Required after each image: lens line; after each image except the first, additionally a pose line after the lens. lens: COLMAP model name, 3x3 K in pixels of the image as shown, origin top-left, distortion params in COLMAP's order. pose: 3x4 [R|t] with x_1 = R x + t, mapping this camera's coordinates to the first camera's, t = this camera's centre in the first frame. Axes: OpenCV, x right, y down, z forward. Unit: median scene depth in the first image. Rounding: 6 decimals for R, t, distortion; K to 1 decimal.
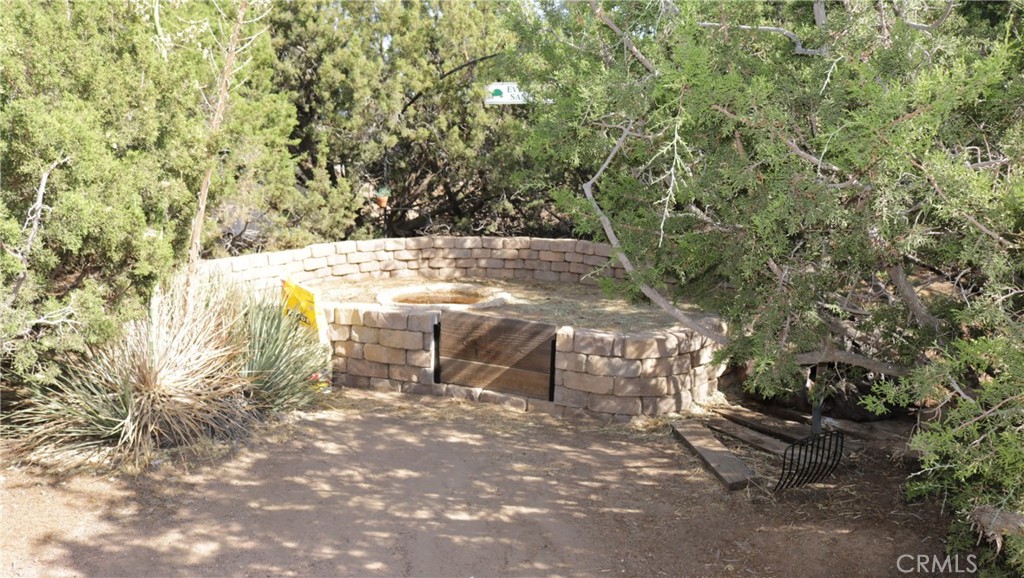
lens RADIAL K [[918.8, 0, 512.0], [0, 918.8, 289.0], [0, 0, 1]] dist [0.035768, 0.000845]
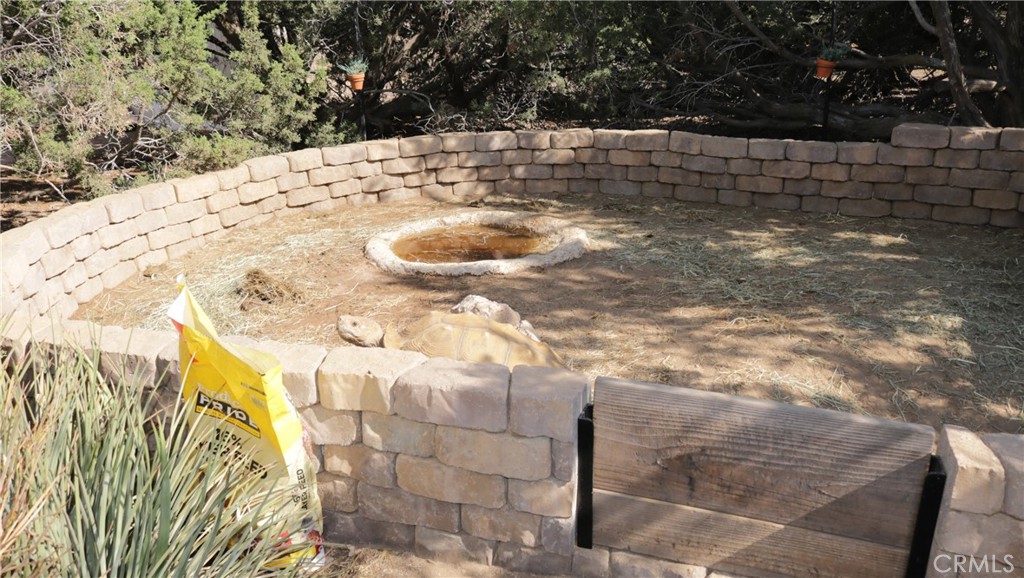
lens RADIAL K [[835.7, 0, 512.0], [0, 835.7, 289.0], [0, 0, 1]] dist [0.011059, 0.001047]
pose [[0.995928, -0.057586, 0.069363, -0.084022], [0.044987, 0.984214, 0.171171, -0.048971], [-0.078125, -0.167353, 0.982797, 0.410508]]
